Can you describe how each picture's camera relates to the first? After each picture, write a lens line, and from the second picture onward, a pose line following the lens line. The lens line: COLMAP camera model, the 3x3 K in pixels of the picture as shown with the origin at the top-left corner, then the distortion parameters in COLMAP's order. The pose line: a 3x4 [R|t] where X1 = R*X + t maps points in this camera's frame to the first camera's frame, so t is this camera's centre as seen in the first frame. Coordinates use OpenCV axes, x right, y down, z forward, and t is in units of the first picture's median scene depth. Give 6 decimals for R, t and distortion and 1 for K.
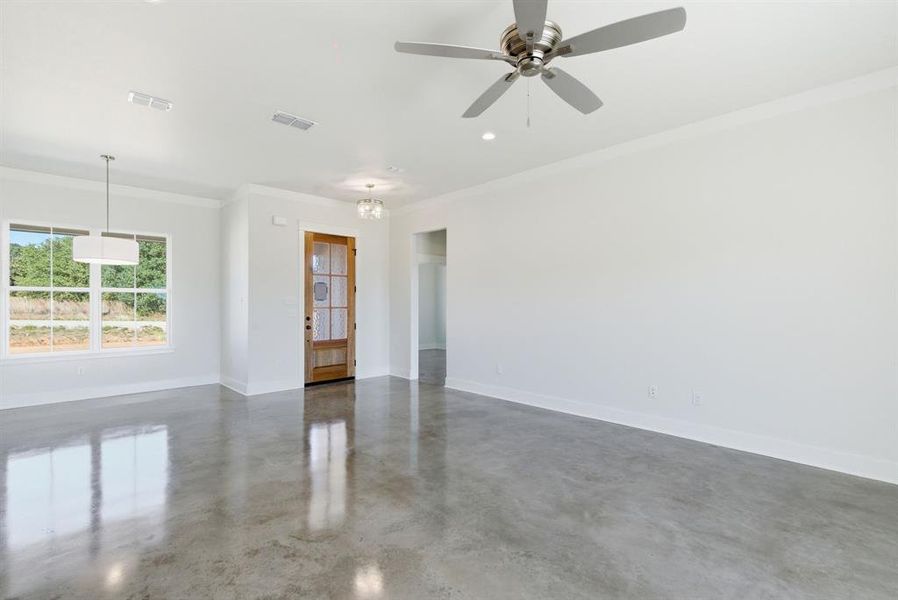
lens RADIAL K [[409.8, 0, 445.4], [0, 409.8, 302.0], [0, 0, 1]] dist [0.001860, -0.000121]
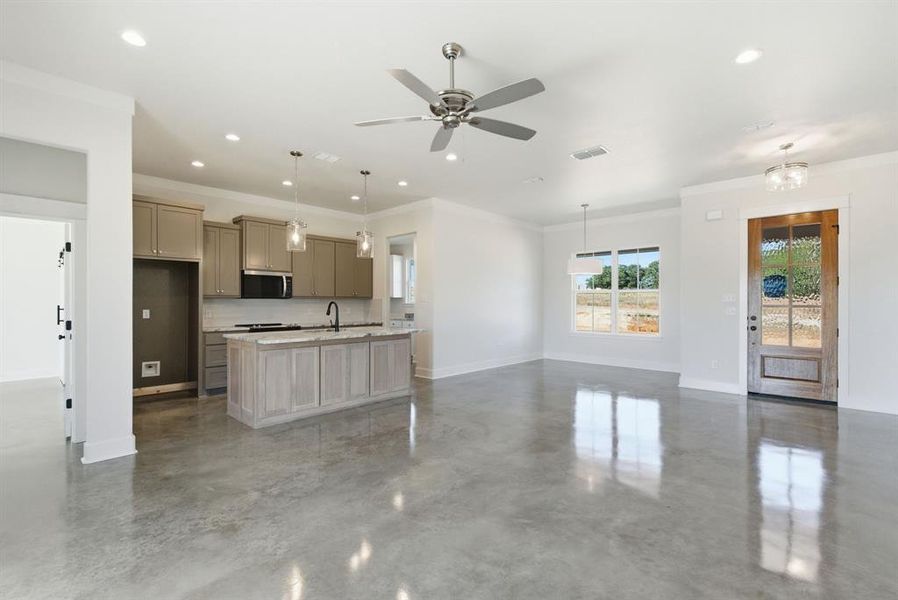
lens RADIAL K [[409.8, 0, 445.4], [0, 409.8, 302.0], [0, 0, 1]] dist [0.001860, -0.000121]
pose [[0.048327, 0.003231, -0.998826, 0.506830], [0.002664, 0.999991, 0.003364, 0.001750], [0.998828, -0.002824, 0.048318, 0.301981]]
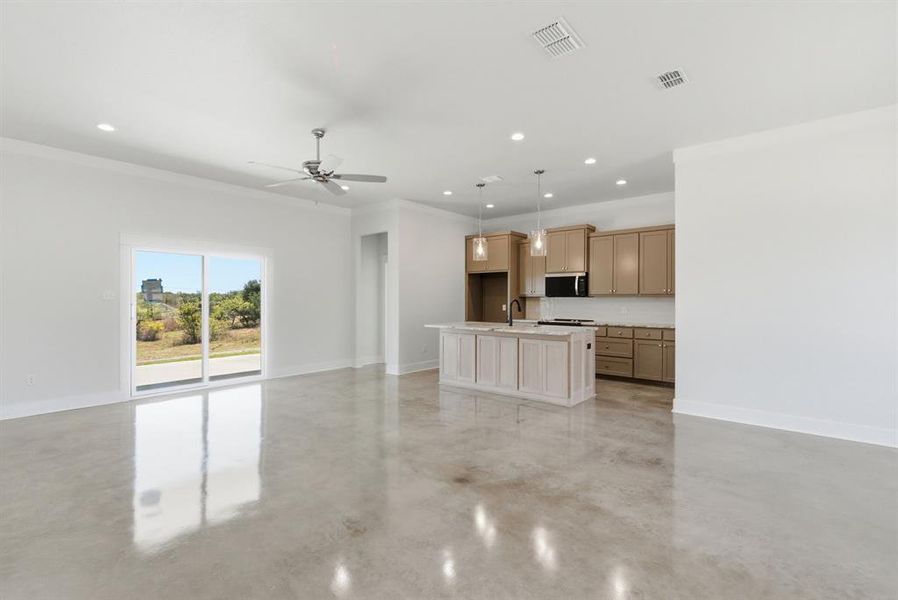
lens RADIAL K [[409.8, 0, 445.4], [0, 409.8, 302.0], [0, 0, 1]] dist [0.001860, -0.000121]
pose [[-0.994593, 0.001089, -0.103842, -0.066721], [0.000751, 0.999994, 0.003294, 0.005283], [0.103845, 0.003198, -0.994588, 1.008363]]
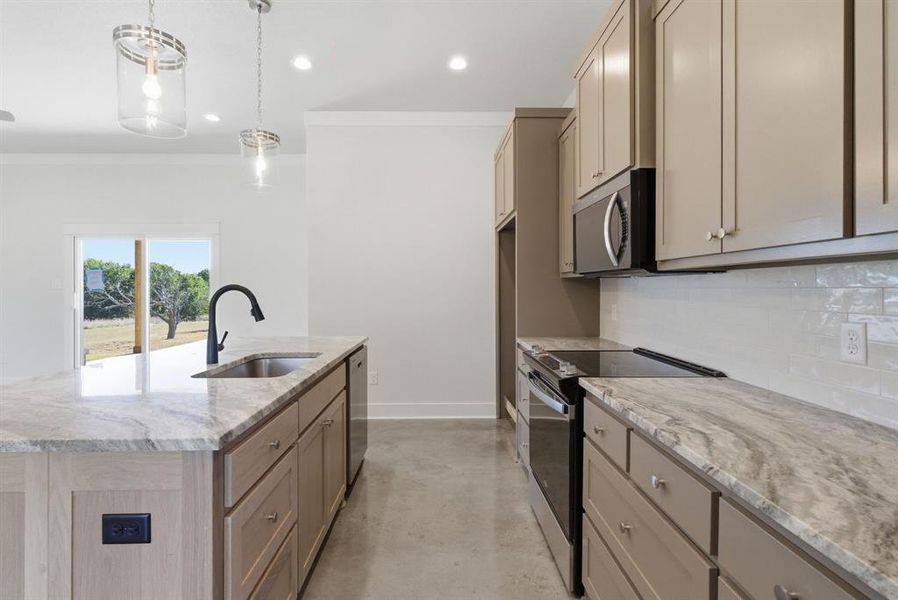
lens RADIAL K [[420.7, 0, 447.2], [0, 420.7, 291.4], [0, 0, 1]] dist [-0.000218, -0.000027]
pose [[-0.729369, -0.001752, 0.684118, -0.648814], [-0.002137, 0.999998, 0.000282, 0.008460], [-0.684117, -0.001256, -0.729371, 0.237303]]
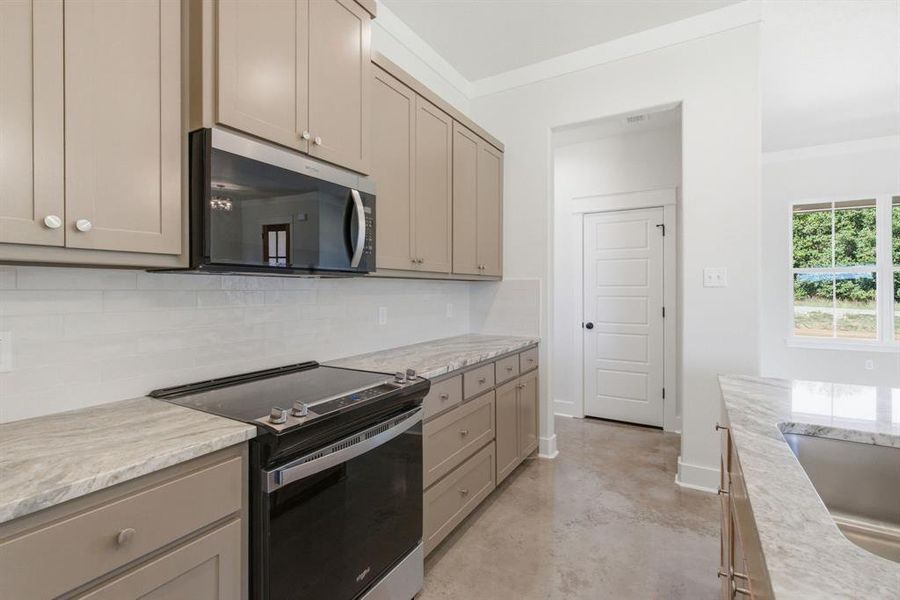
lens RADIAL K [[421.6, 0, 448.2], [0, 421.6, 291.4], [0, 0, 1]] dist [-0.000218, -0.000027]
pose [[0.265576, 0.005397, -0.964075, -0.249937], [0.007281, 0.999945, 0.007603, 0.004387], [0.964062, -0.009039, 0.265522, -0.065557]]
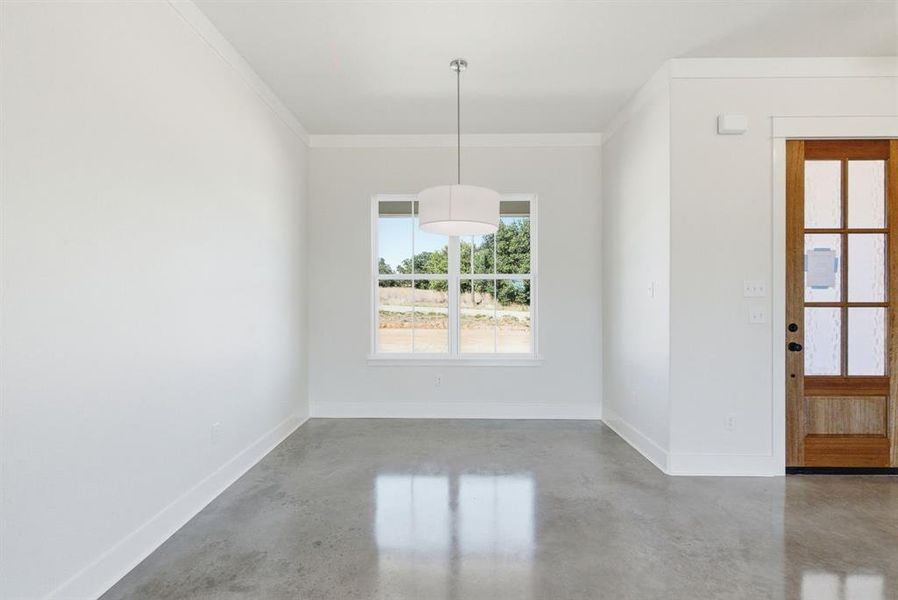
lens RADIAL K [[420.7, 0, 447.2], [0, 420.7, 291.4], [0, 0, 1]] dist [-0.000218, -0.000027]
pose [[0.718336, -0.003260, -0.695689, -0.285528], [-0.000478, 0.999986, -0.005180, 0.002597], [0.695696, 0.004054, 0.718325, 0.388036]]
